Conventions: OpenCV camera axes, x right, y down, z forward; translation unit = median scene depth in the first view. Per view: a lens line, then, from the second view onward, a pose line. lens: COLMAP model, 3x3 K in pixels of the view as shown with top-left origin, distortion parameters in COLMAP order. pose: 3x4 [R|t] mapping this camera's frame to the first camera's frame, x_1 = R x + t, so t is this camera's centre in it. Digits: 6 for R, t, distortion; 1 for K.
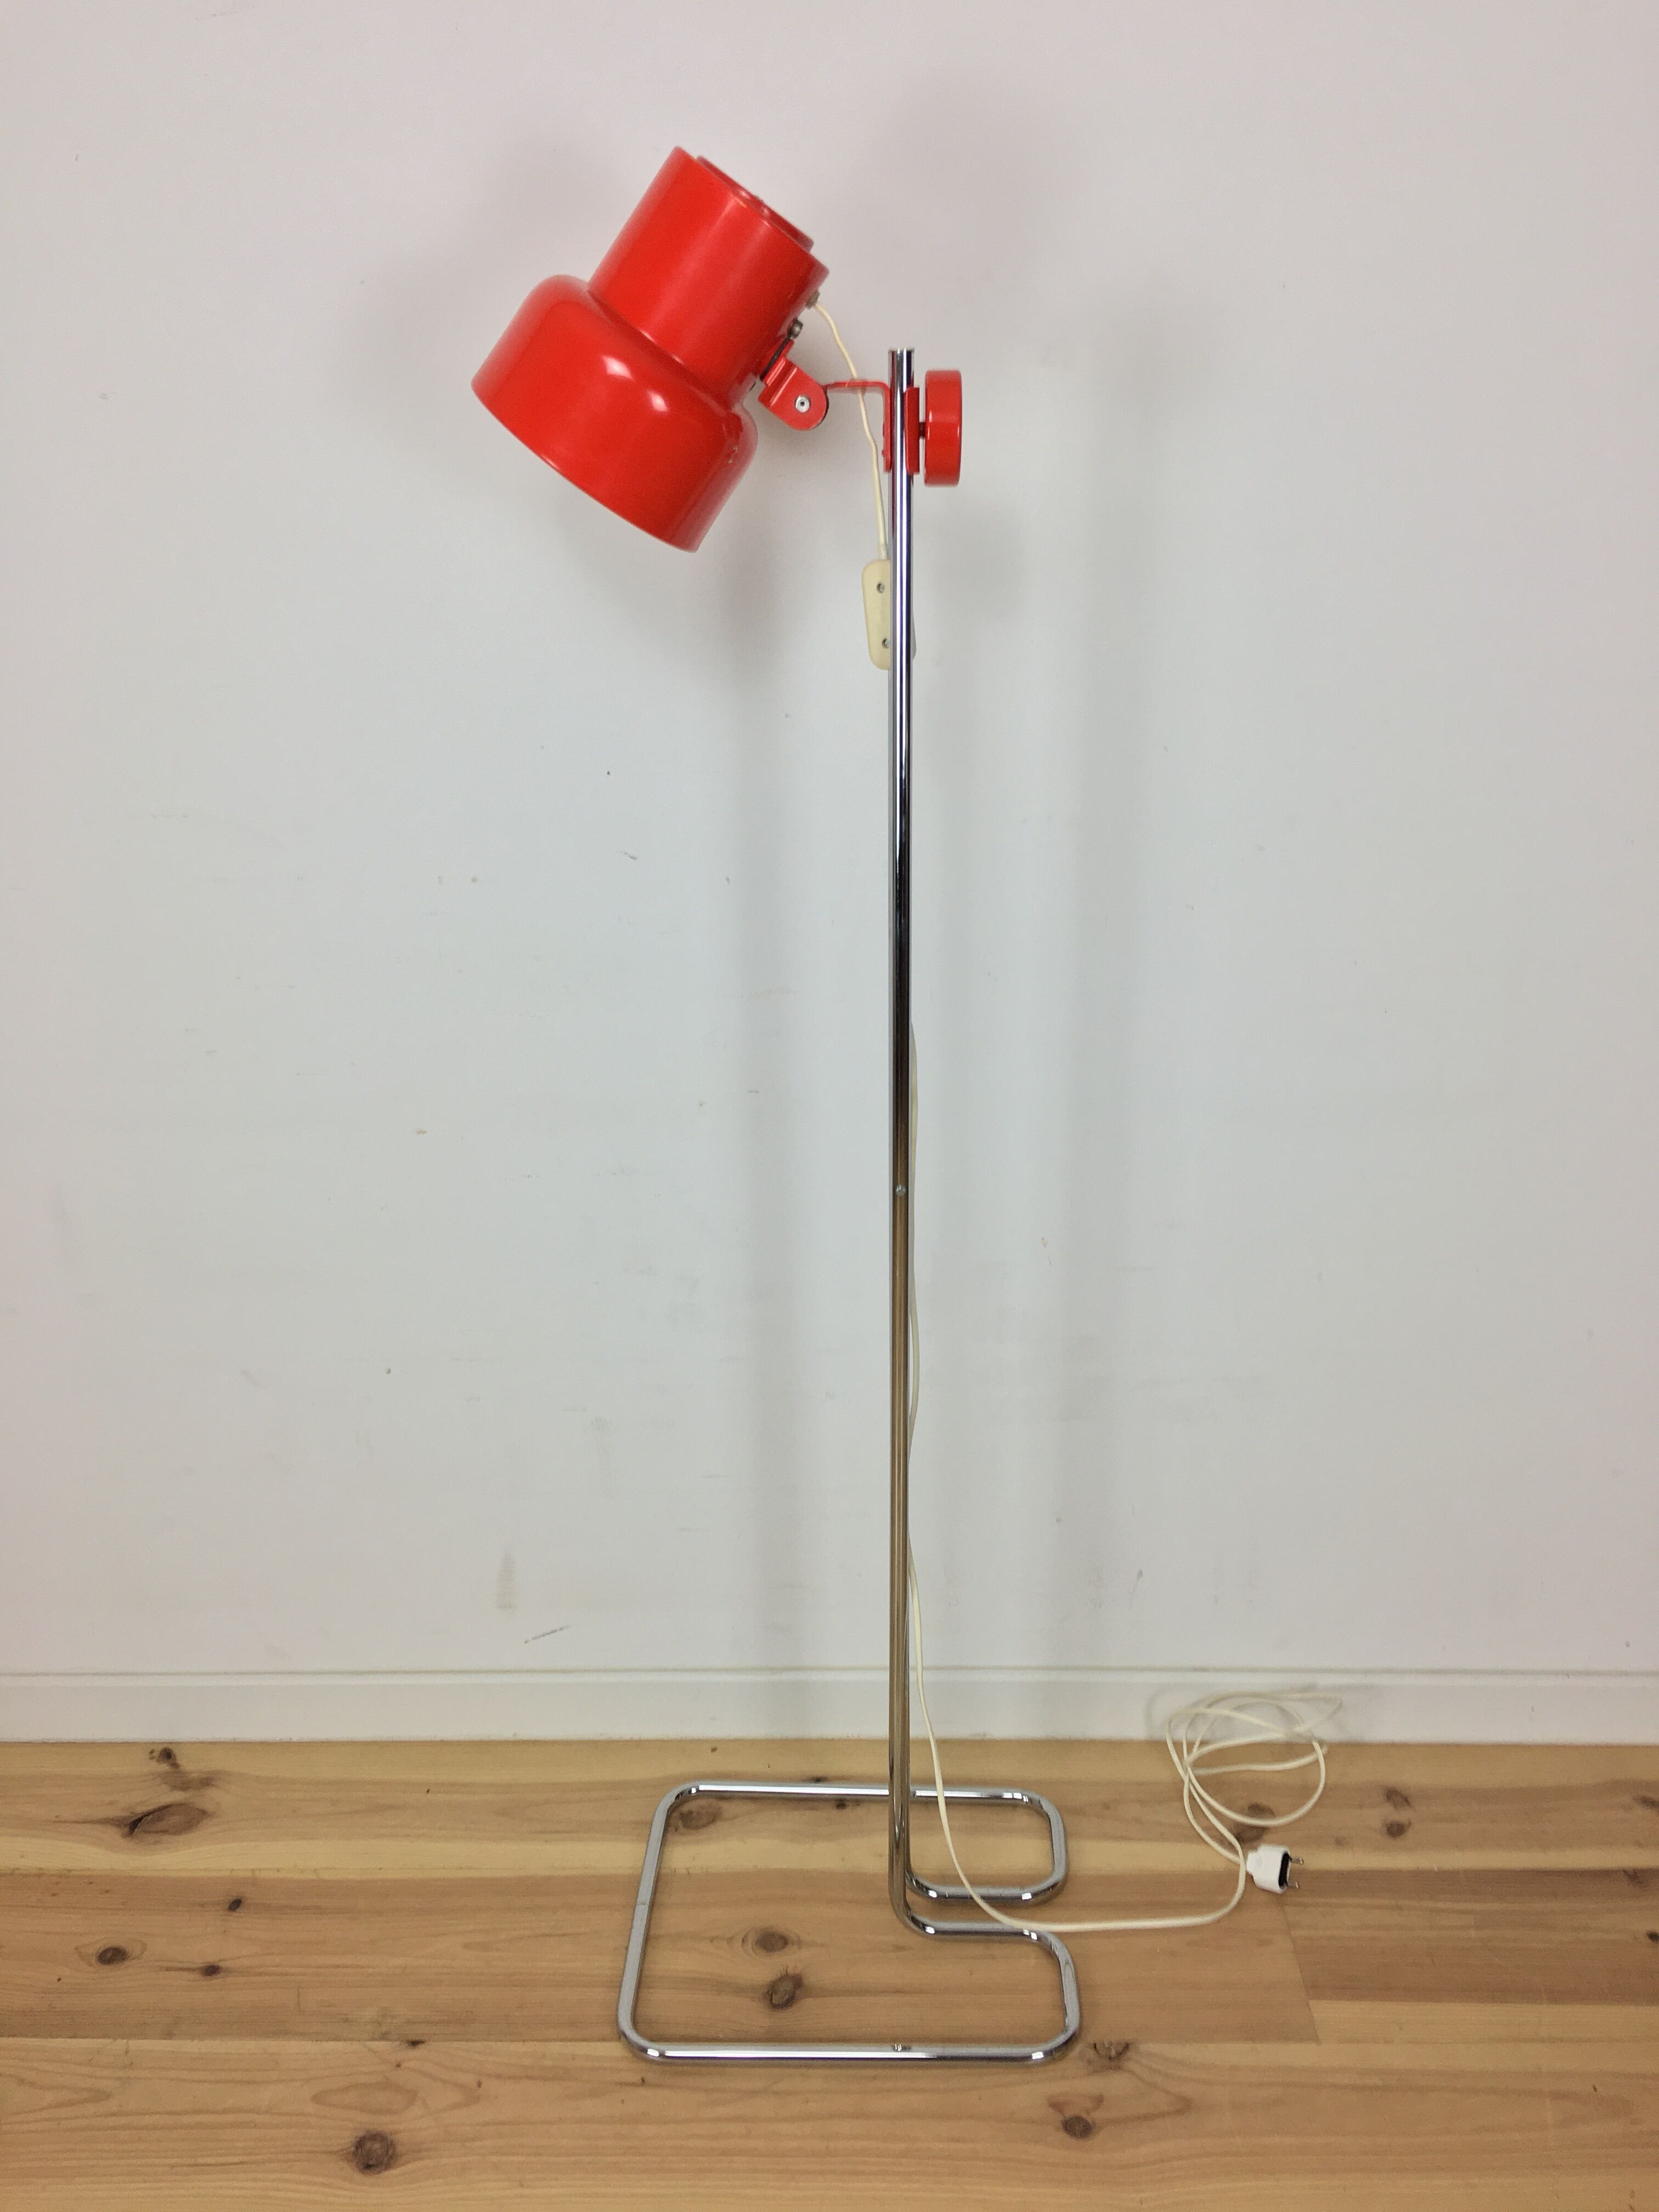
lens RADIAL K [[1896.9, 0, 829.5], [0, 1896.9, 1091.6], [0, 0, 1]] dist [0.074885, -0.121896]
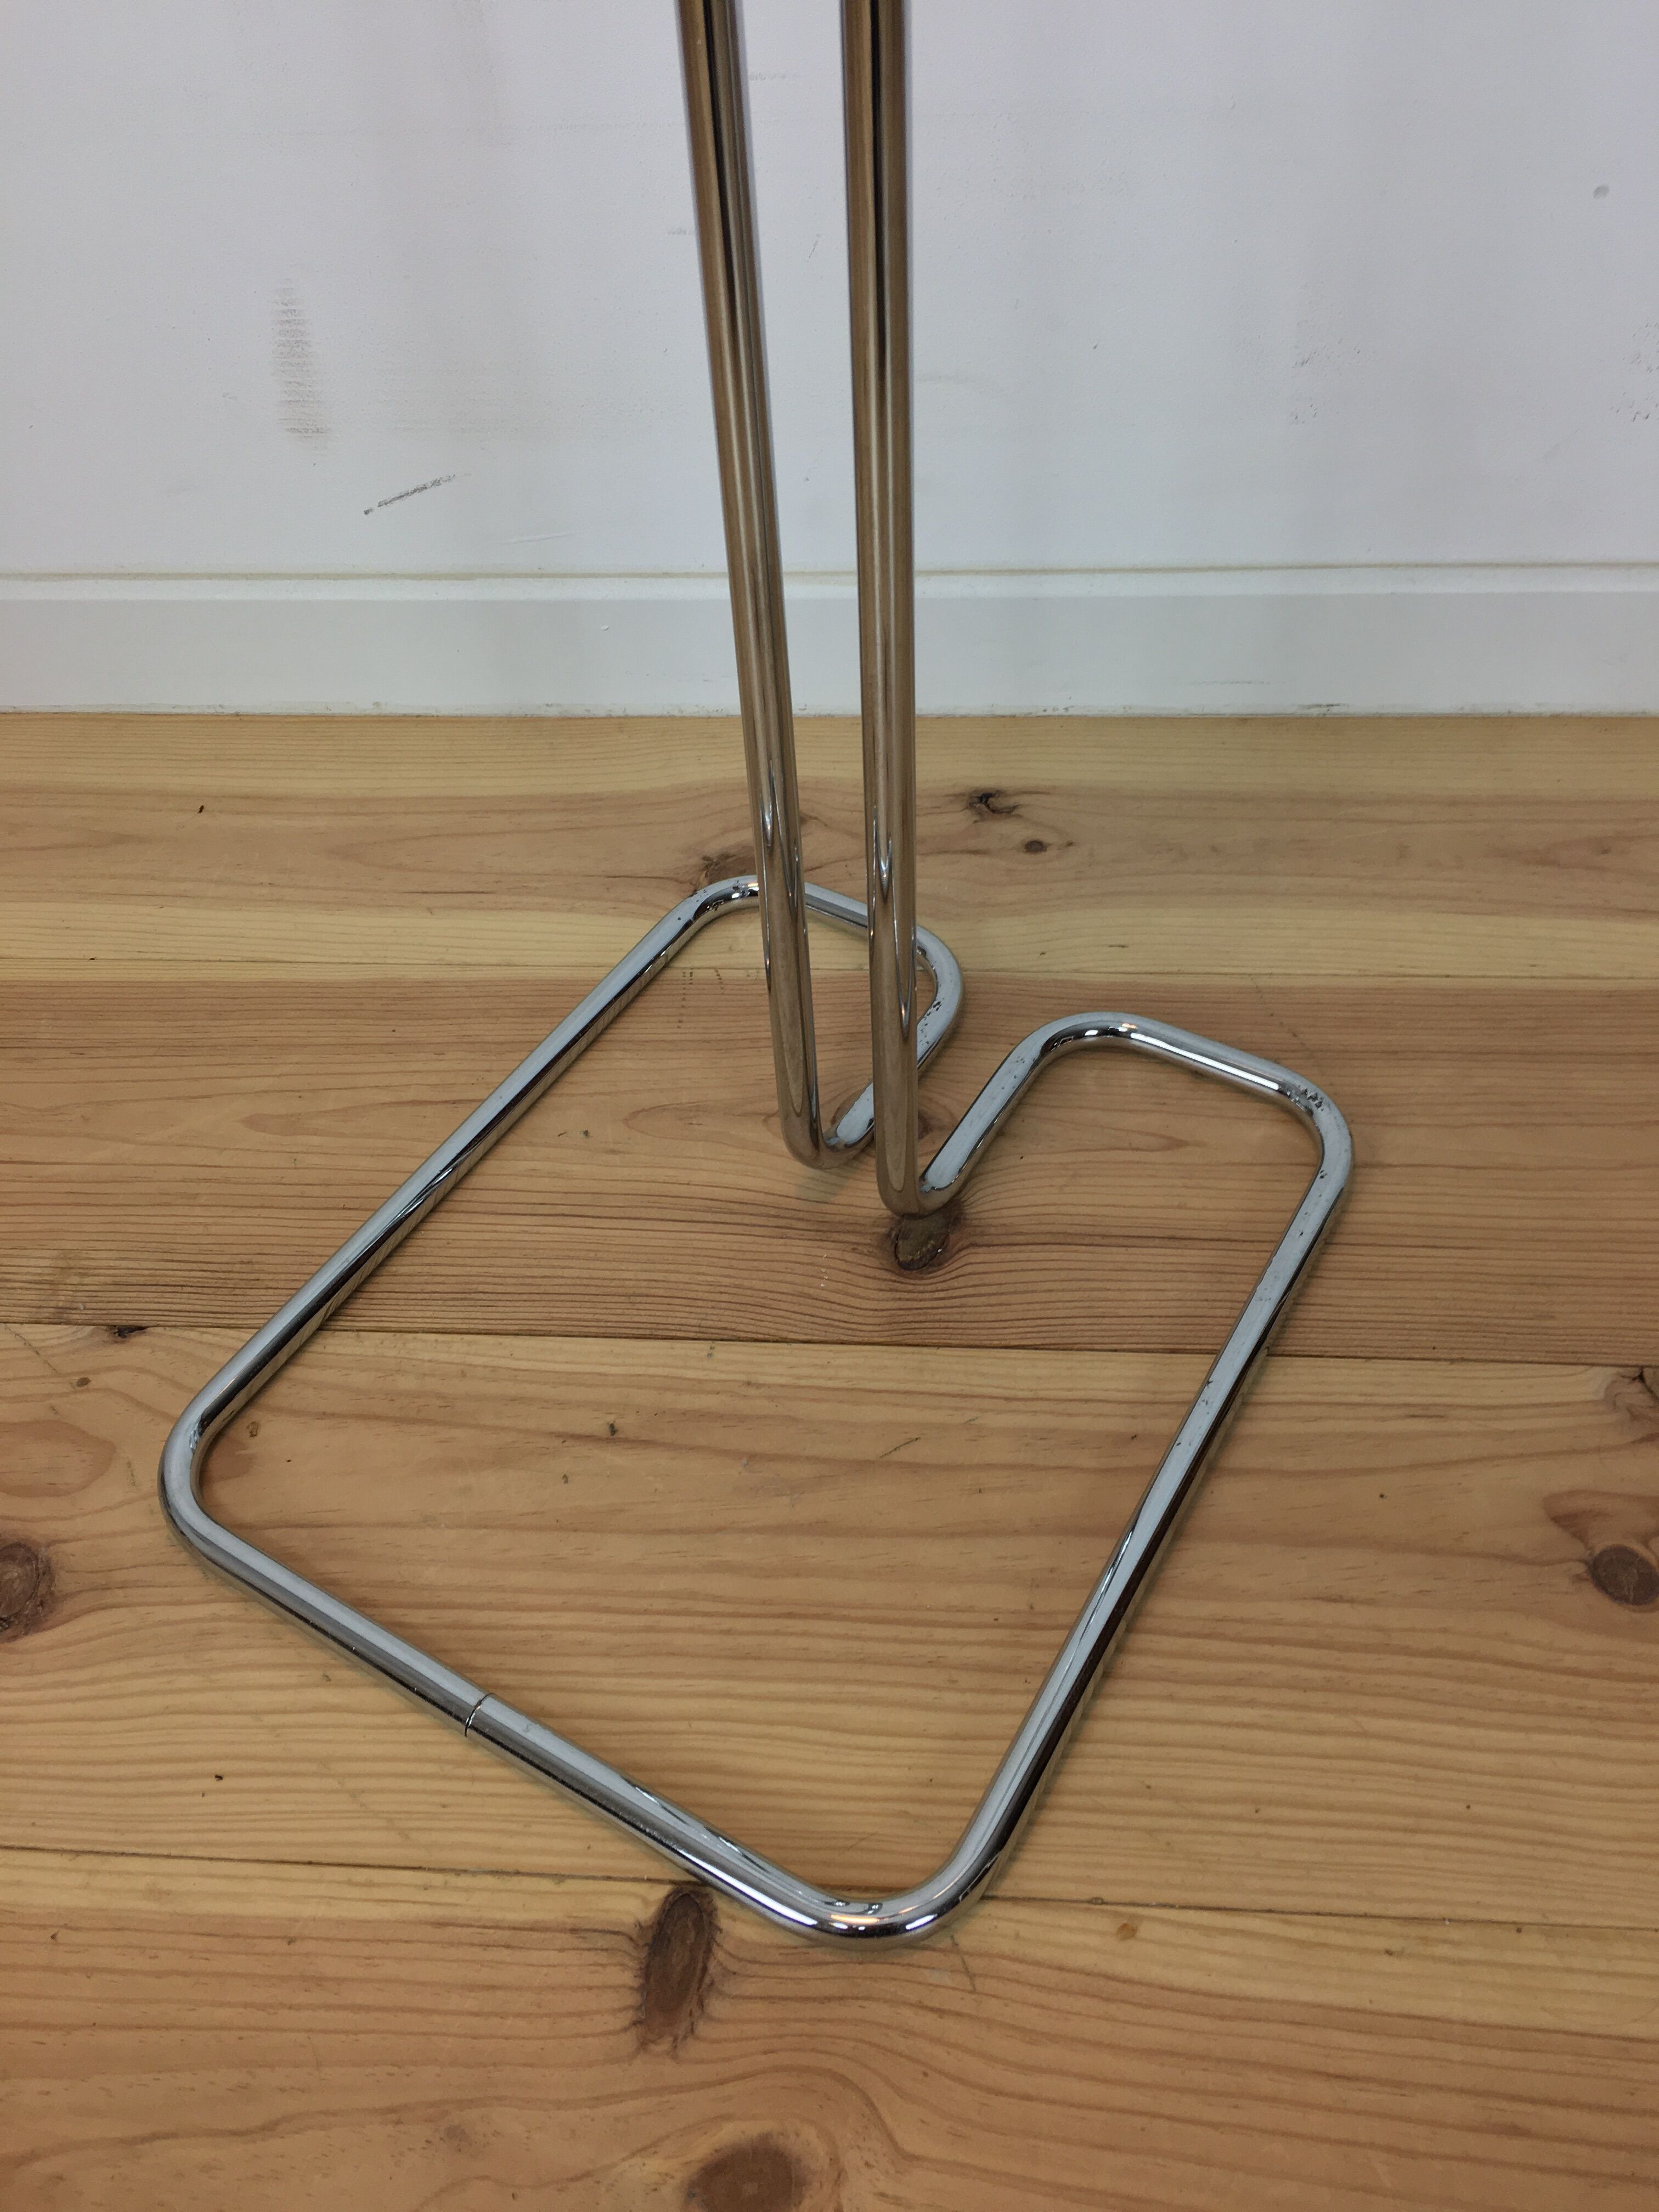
lens RADIAL K [[1896.9, 0, 828.7], [0, 1896.9, 1105.2], [0, 0, 1]] dist [0.074885, -0.121896]
pose [[0.998706, 0.012140, -0.049379, -0.024254], [0.013674, 0.871195, 0.490747, 0.219278], [0.048976, -0.490787, 0.869902, 0.618842]]
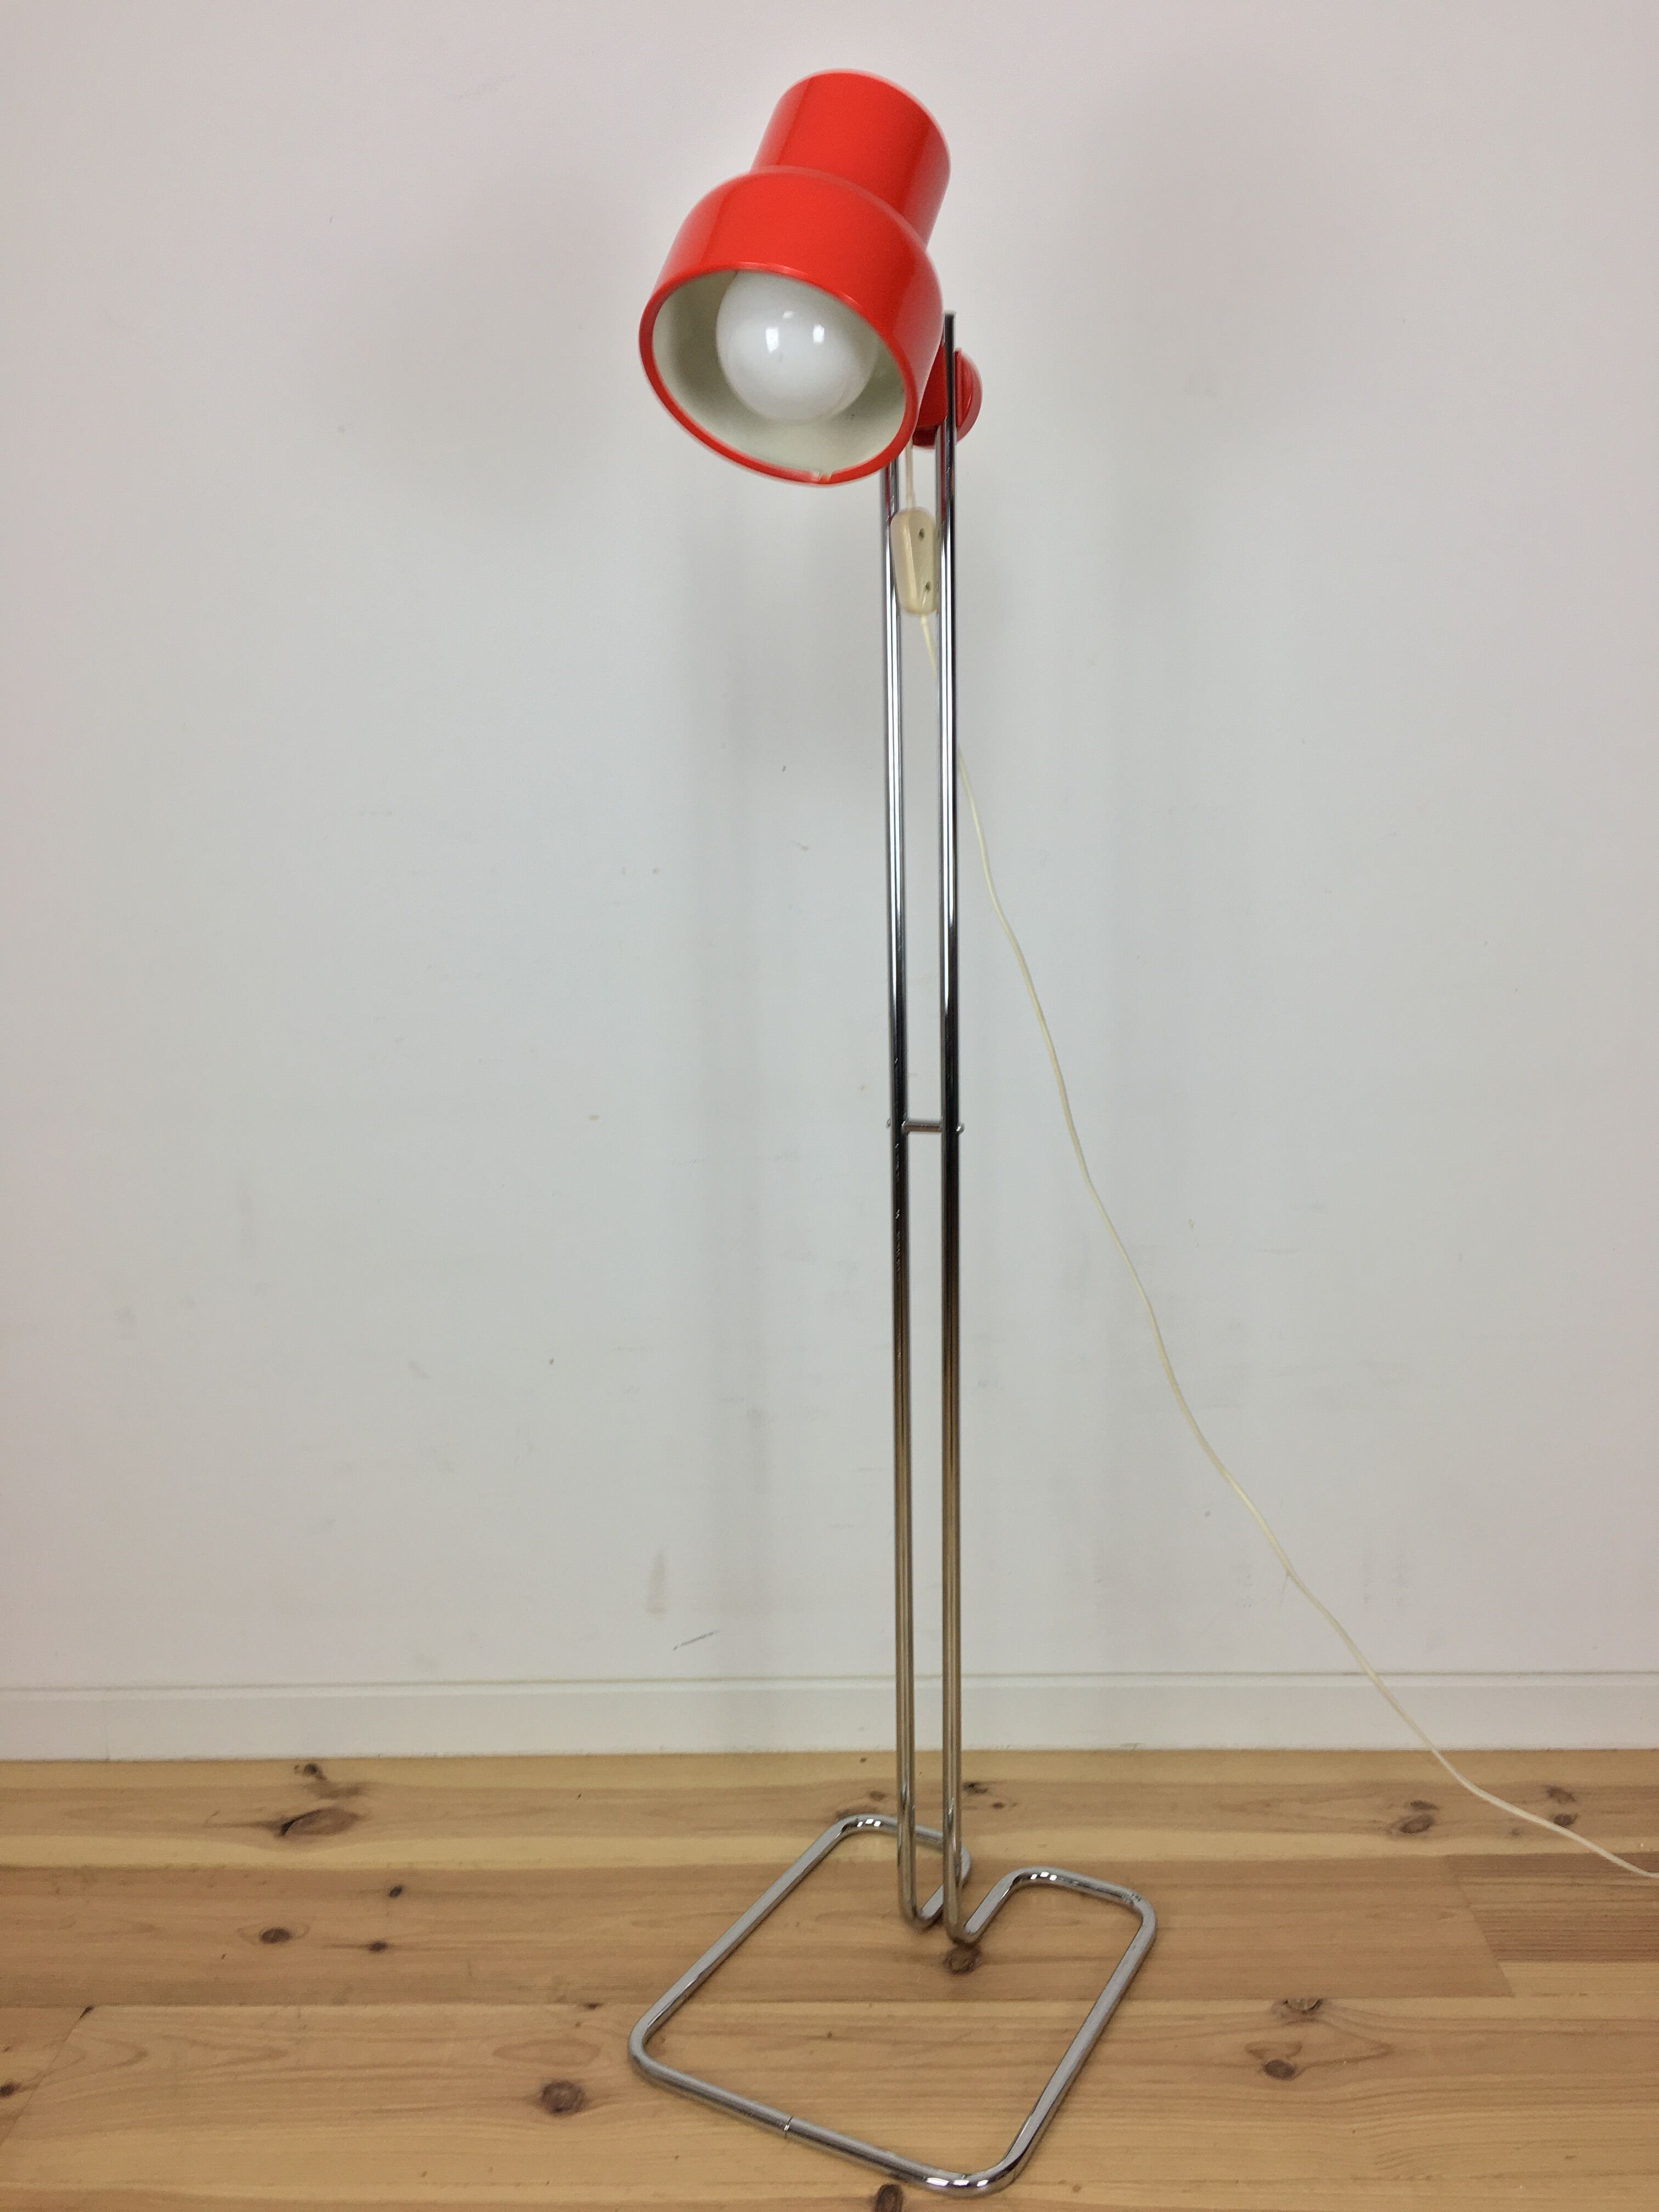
lens RADIAL K [[1896.9, 0, 827.7], [0, 1896.9, 1093.3], [0, 0, 1]] dist [0.074885, -0.121896]
pose [[0.999992, -0.003793, -0.001265, -0.090187], [0.003568, 0.989299, -0.145857, 0.172576], [0.001805, 0.145851, 0.989305, -0.039437]]
